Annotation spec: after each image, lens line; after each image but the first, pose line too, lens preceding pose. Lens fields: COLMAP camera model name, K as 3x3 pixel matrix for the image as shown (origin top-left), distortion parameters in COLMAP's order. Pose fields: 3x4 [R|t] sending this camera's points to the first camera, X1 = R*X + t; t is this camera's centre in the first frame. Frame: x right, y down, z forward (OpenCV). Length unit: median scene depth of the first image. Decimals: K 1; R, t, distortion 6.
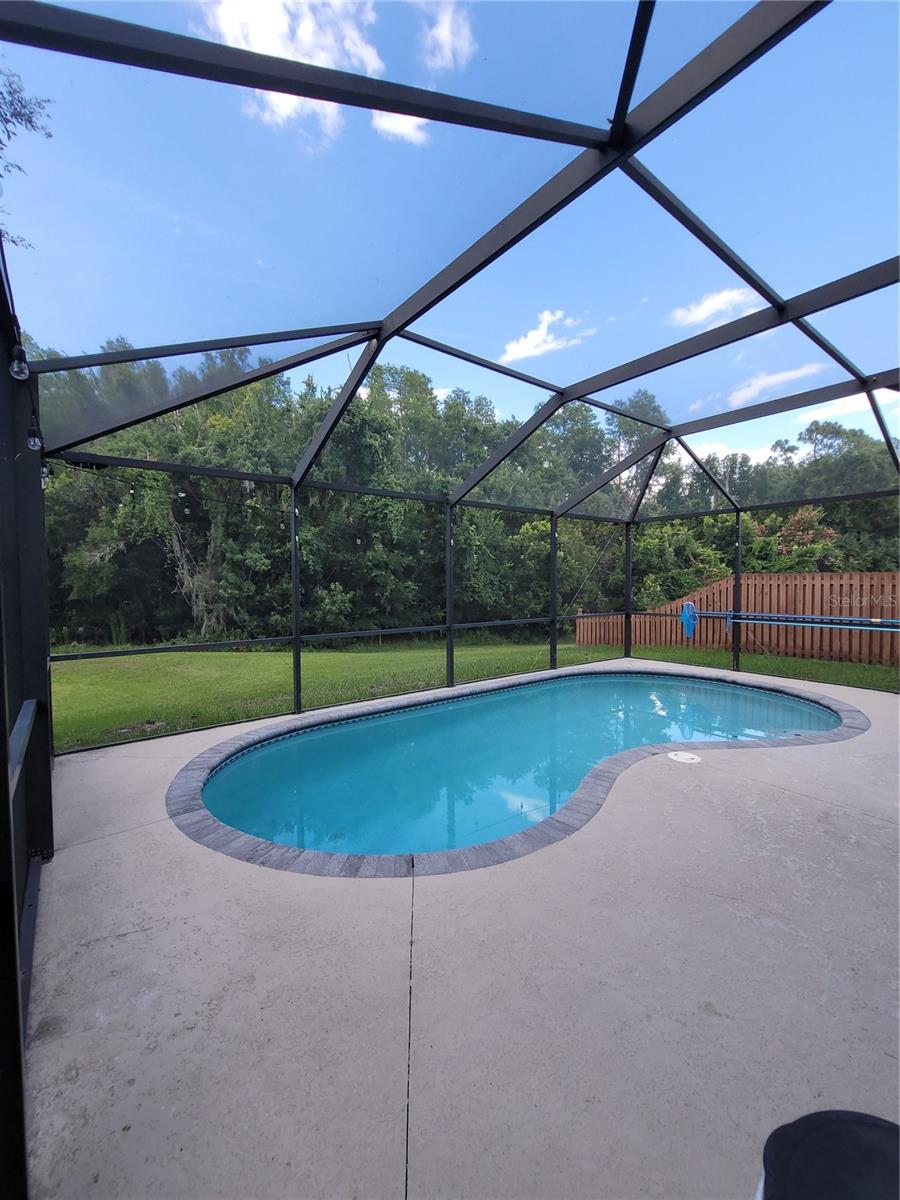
lens RADIAL K [[493.4, 0, 441.0], [0, 493.4, 602.1], [0, 0, 1]] dist [-0.004590, 0.000417]
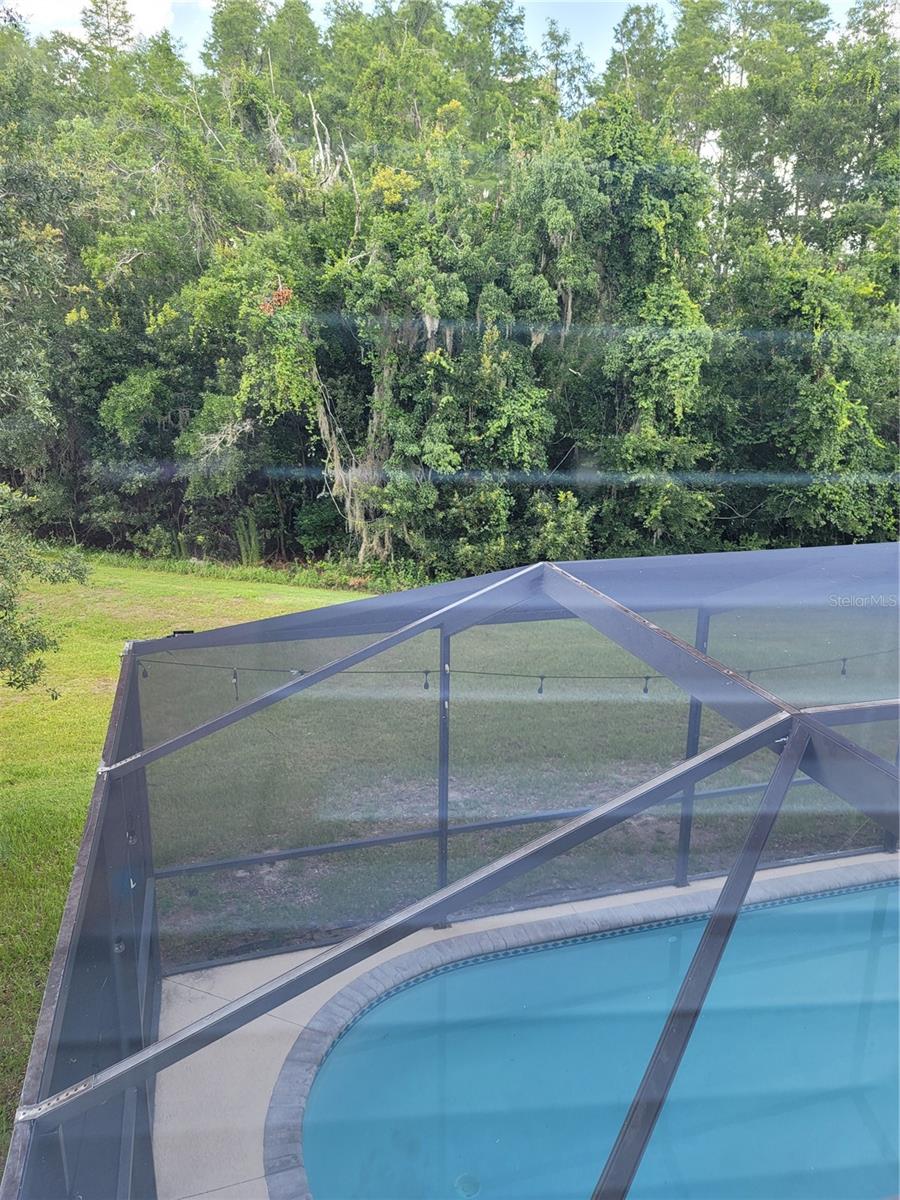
lens RADIAL K [[885.6, 0, 457.7], [0, 885.6, 606.1], [0, 0, 1]] dist [0.066800, -0.049574]
pose [[0.934647, 0.110592, -0.337943, 0.035465], [-0.031011, 0.972134, 0.232366, -0.150079], [0.354223, -0.206700, 0.912031, -0.028633]]
